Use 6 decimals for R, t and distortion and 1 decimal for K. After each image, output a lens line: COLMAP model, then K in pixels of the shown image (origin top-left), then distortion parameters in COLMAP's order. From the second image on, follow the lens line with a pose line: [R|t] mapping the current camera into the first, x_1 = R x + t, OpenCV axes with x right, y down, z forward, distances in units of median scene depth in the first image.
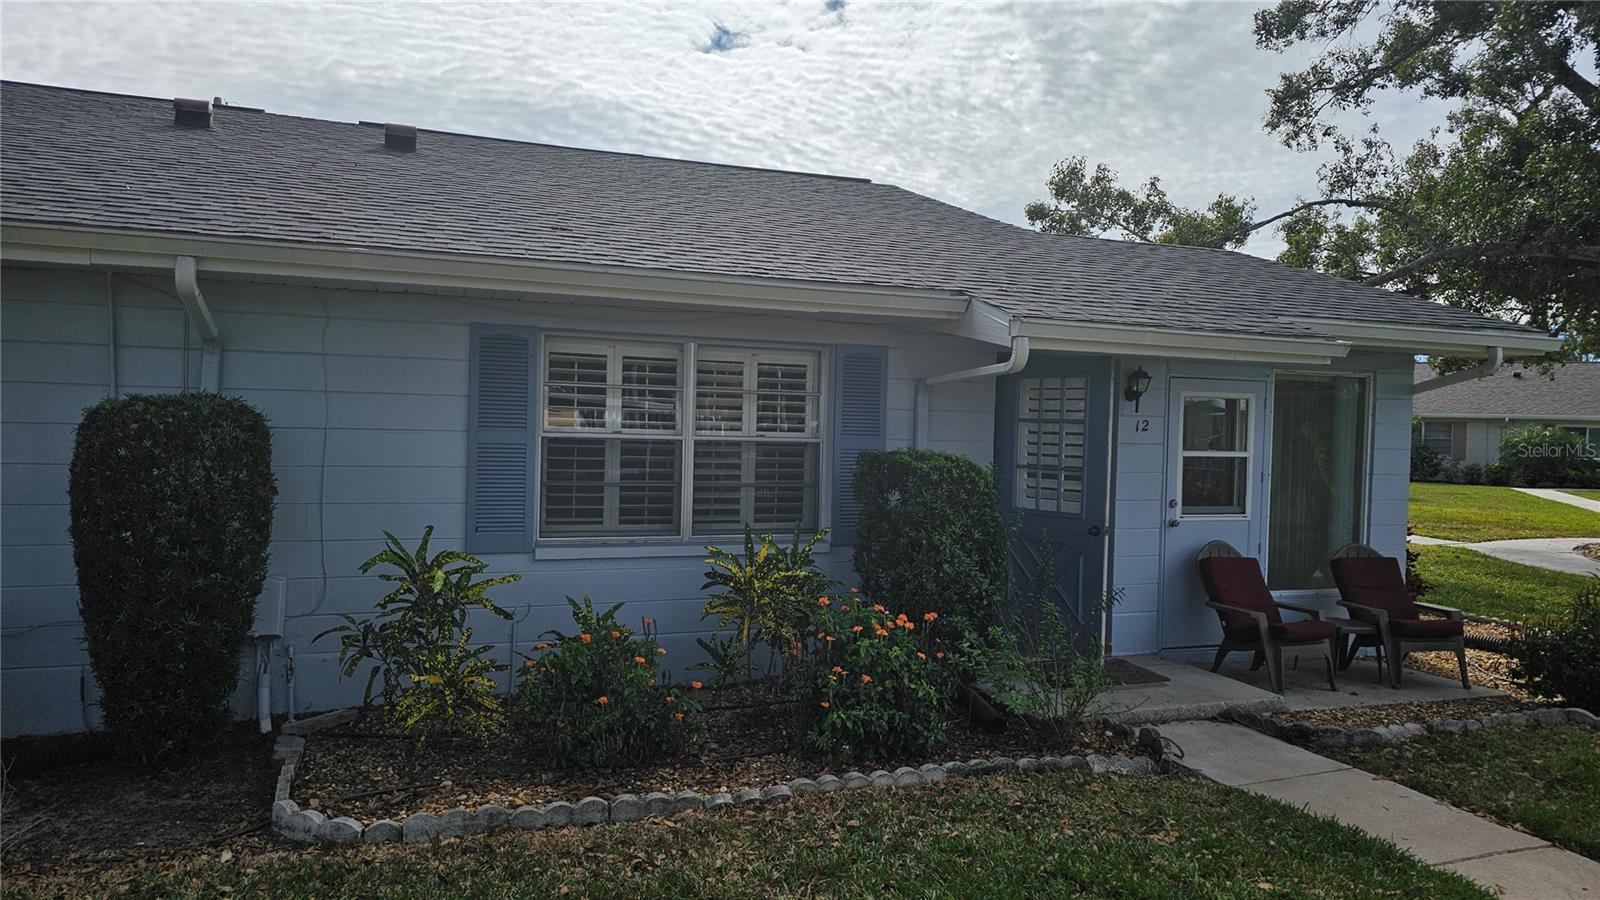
lens RADIAL K [[1108.2, 0, 805.6], [0, 1108.2, 447.8], [0, 0, 1]] dist [0.061432, -0.052751]
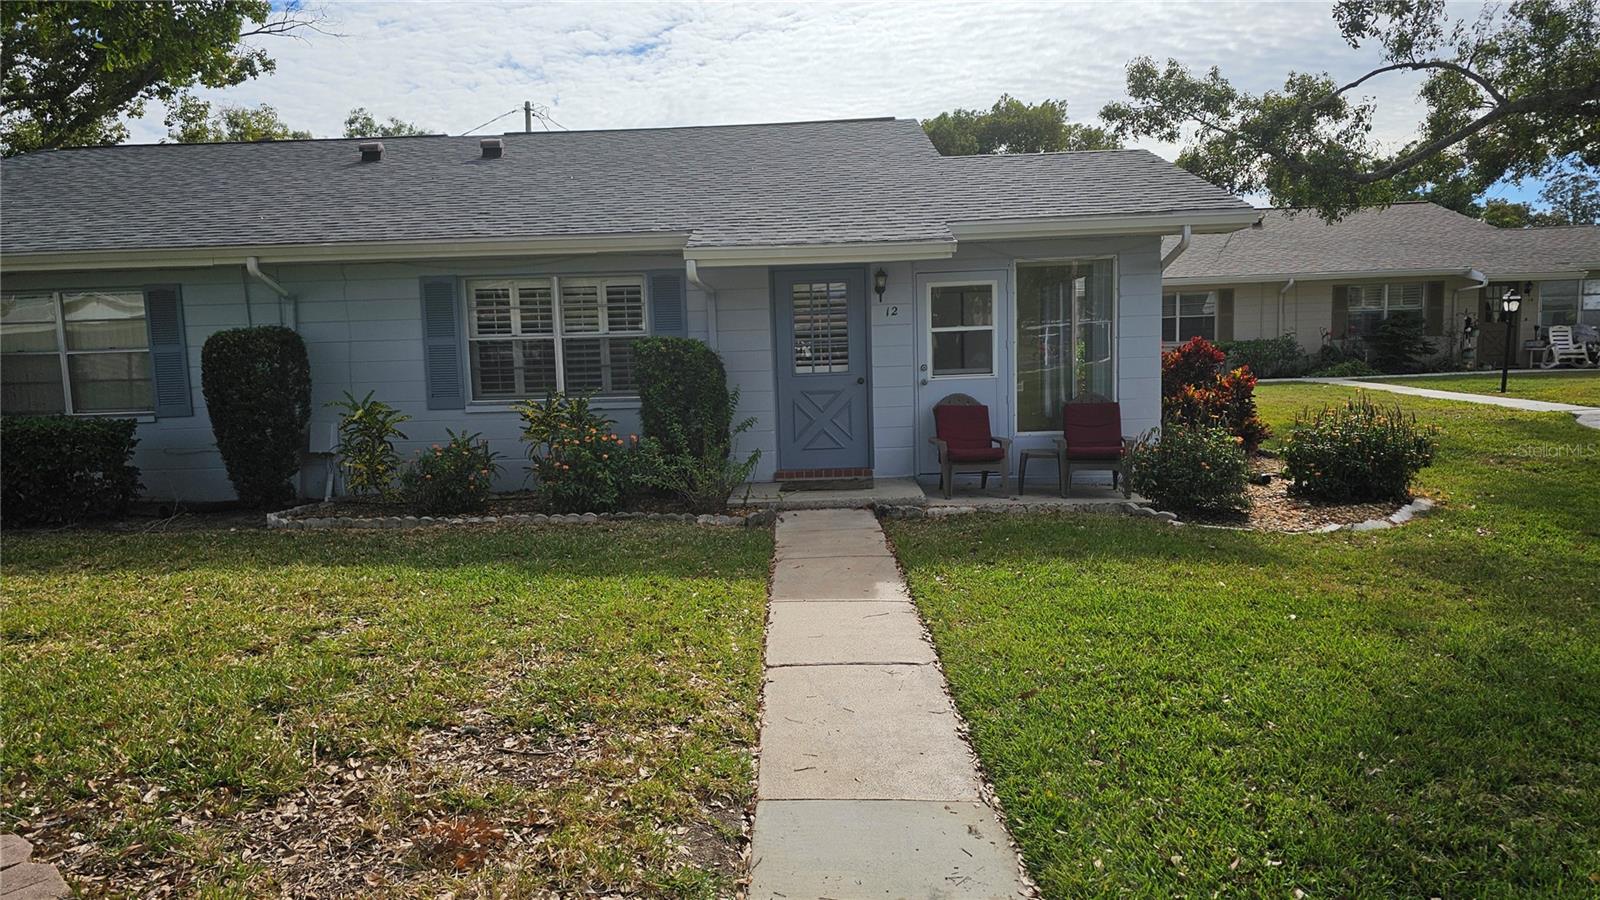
lens RADIAL K [[1108.2, 0, 790.6], [0, 1108.2, 451.1], [0, 0, 1]] dist [0.061432, -0.052751]
pose [[0.921599, -0.013265, -0.387918, 0.794381], [0.045898, 0.996128, 0.074979, 0.048115], [0.385421, -0.086905, 0.918639, -0.348505]]
